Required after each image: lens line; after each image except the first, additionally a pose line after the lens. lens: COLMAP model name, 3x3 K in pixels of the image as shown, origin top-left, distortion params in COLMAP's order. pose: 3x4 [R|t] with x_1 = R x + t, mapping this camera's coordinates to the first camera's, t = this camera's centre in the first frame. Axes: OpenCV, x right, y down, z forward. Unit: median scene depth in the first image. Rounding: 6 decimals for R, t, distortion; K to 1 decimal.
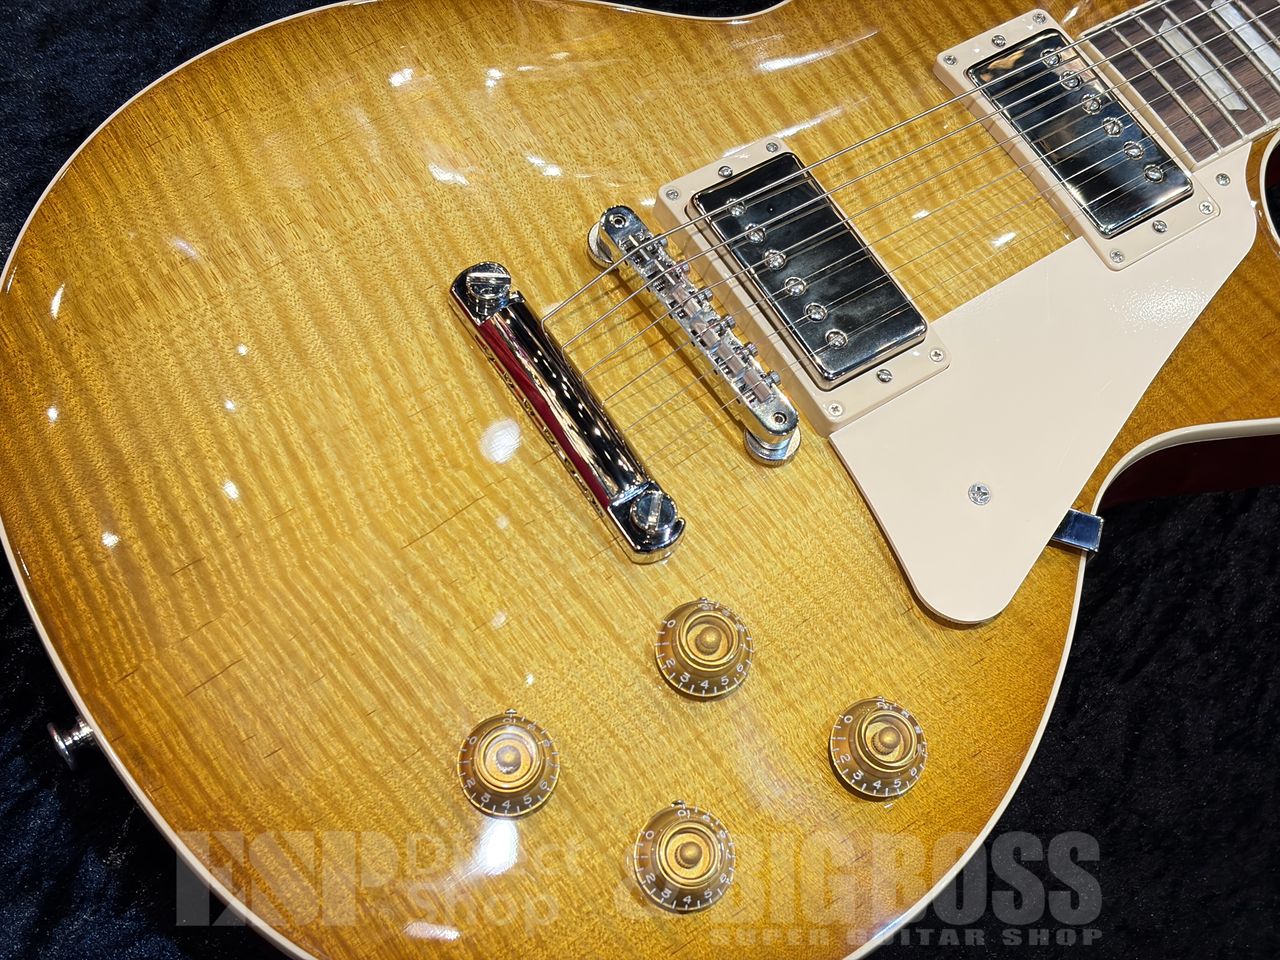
lens RADIAL K [[1960.7, 0, 640.0], [0, 1960.7, 480.0], [0, 0, 1]] dist [0.266600, -1.113236]
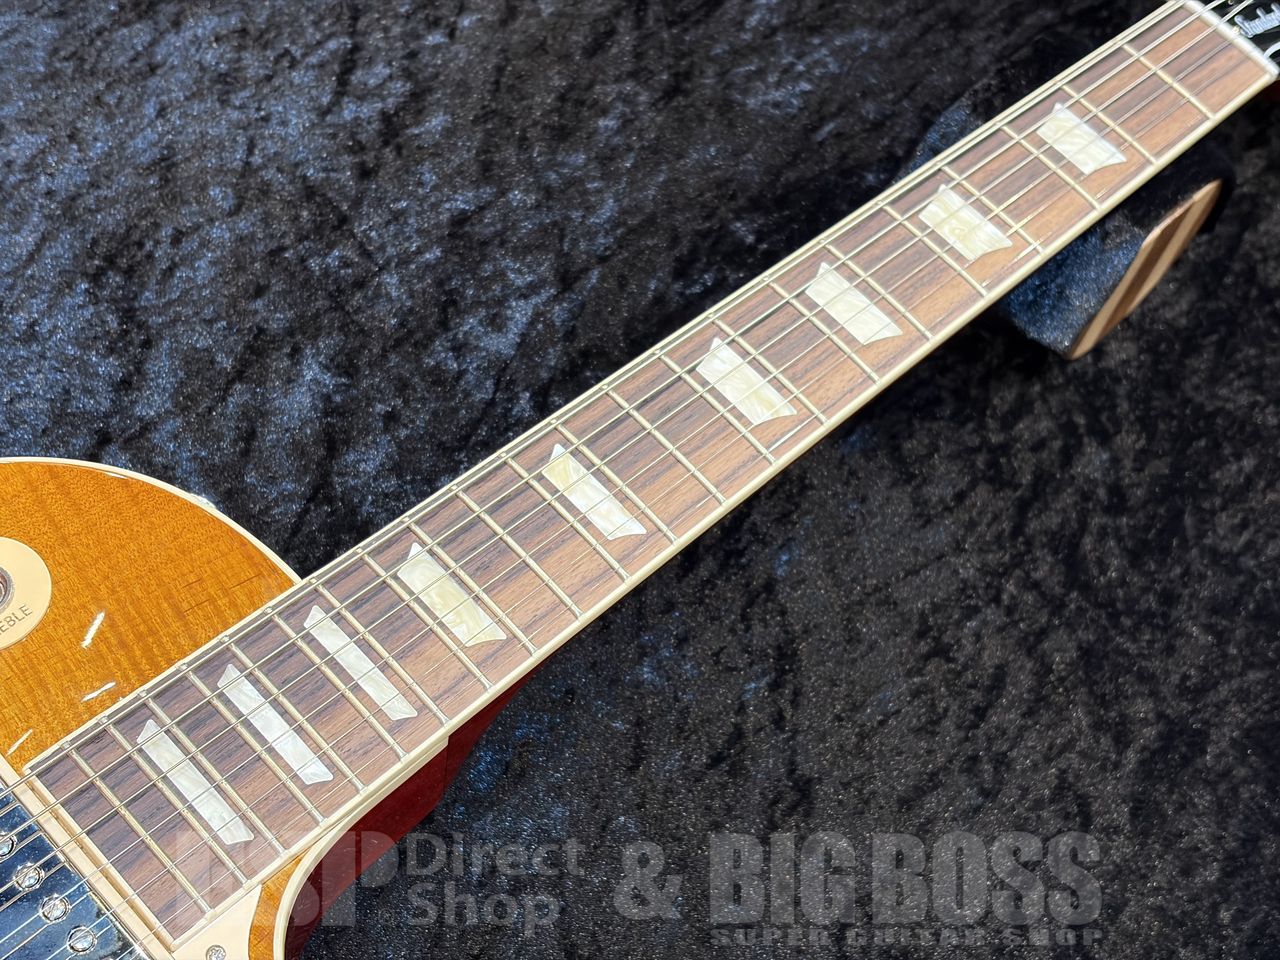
lens RADIAL K [[1960.7, 0, 640.0], [0, 1960.7, 480.0], [0, 0, 1]] dist [0.266600, -1.113236]
pose [[0.984582, -0.137252, 0.108444, 0.438111], [0.144050, 0.987897, -0.057520, -0.290660], [-0.099237, 0.072254, 0.992437, 0.257579]]
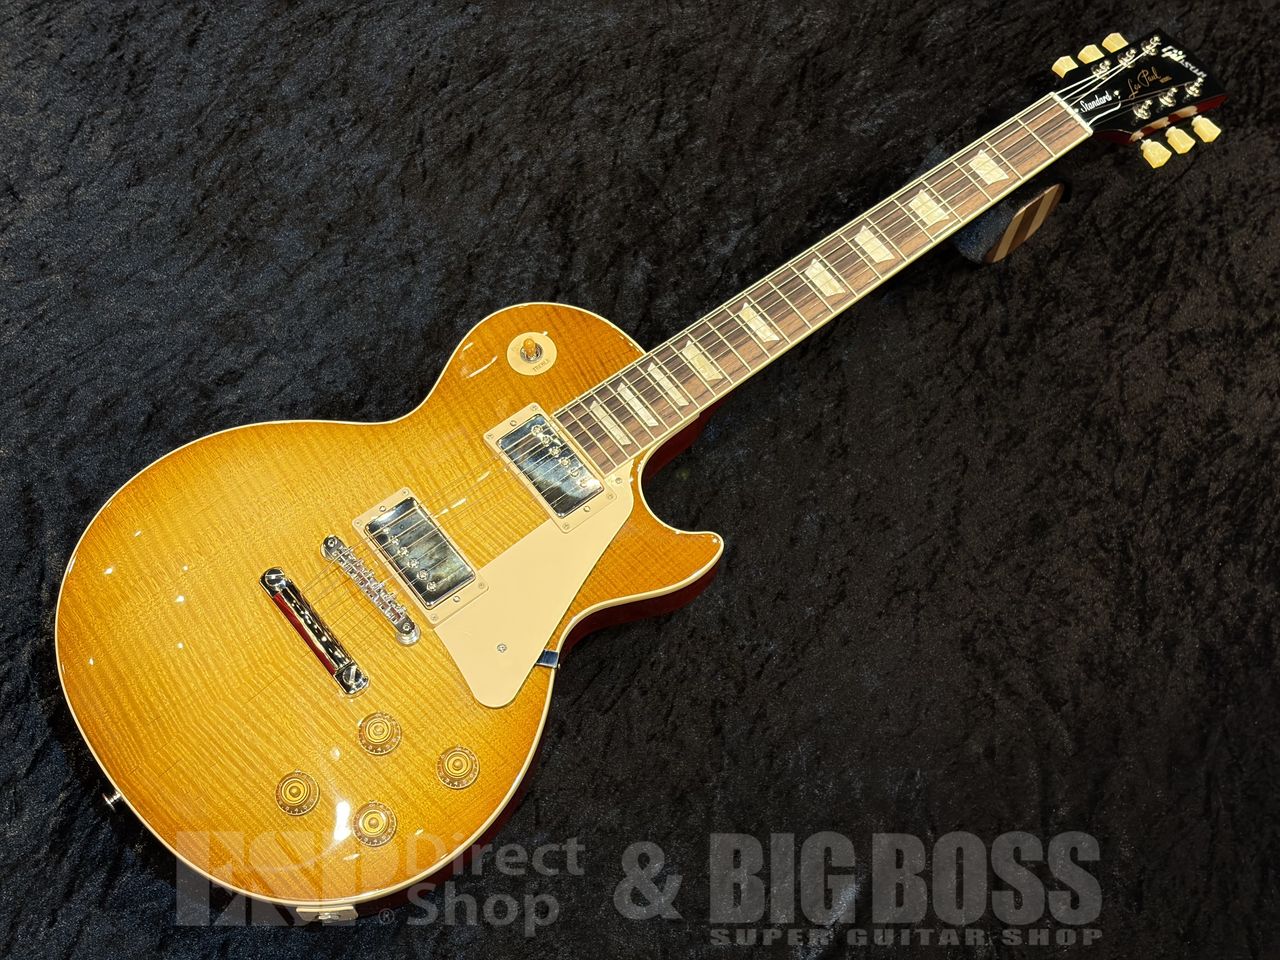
lens RADIAL K [[1960.7, 0, 640.0], [0, 1960.7, 480.0], [0, 0, 1]] dist [0.266600, -1.113236]
pose [[0.994304, -0.105235, -0.016897, 0.392182], [0.105749, 0.993841, 0.033115, -0.244953], [0.013308, -0.034714, 0.999309, -1.261392]]
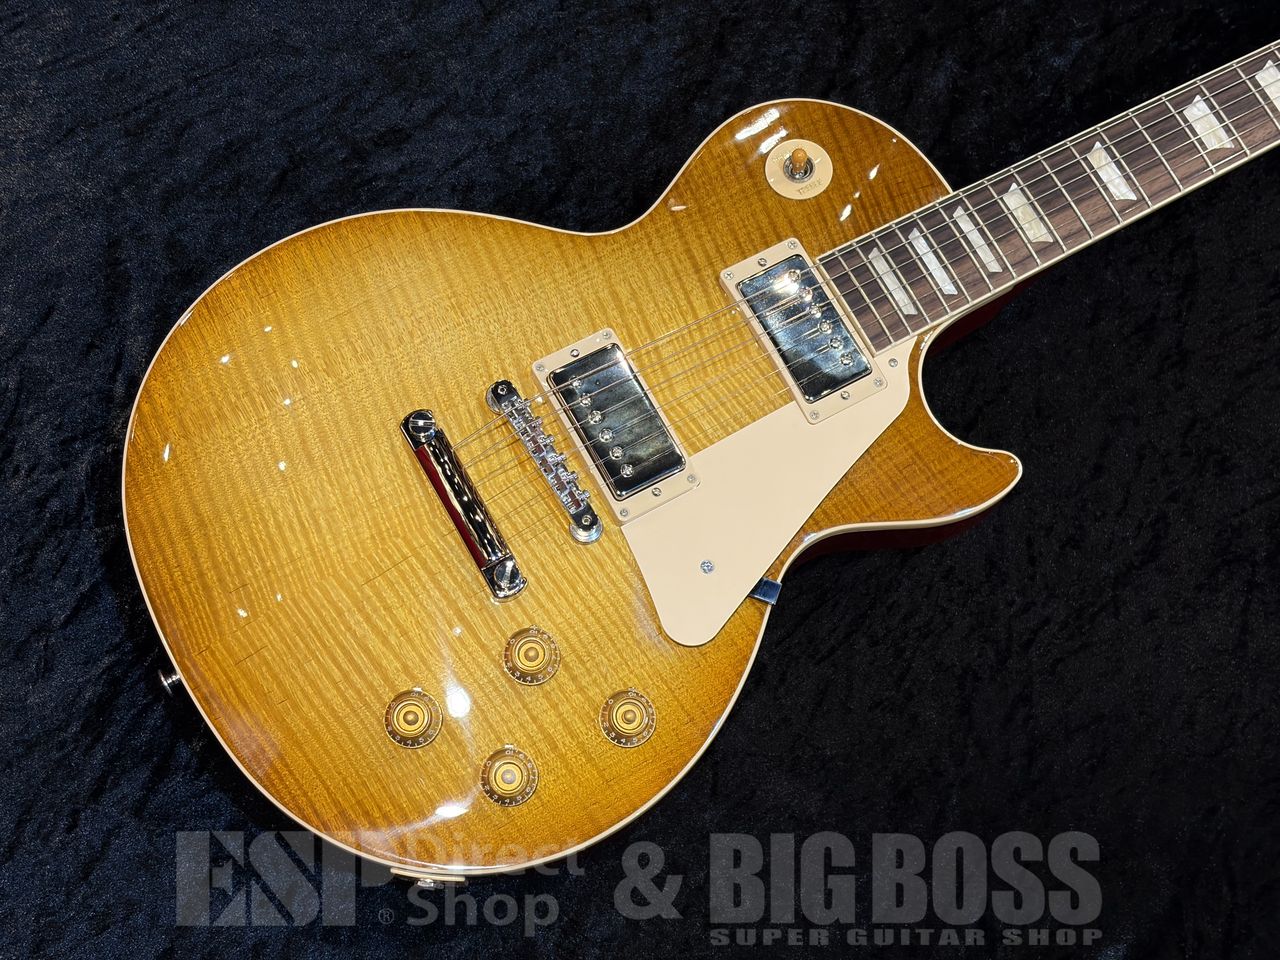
lens RADIAL K [[1960.7, 0, 640.0], [0, 1960.7, 480.0], [0, 0, 1]] dist [0.266600, -1.113236]
pose [[0.996309, 0.057496, -0.063735, 0.219335], [-0.047886, 0.988532, 0.143218, -0.305672], [0.071239, -0.139638, 0.987637, -0.650509]]
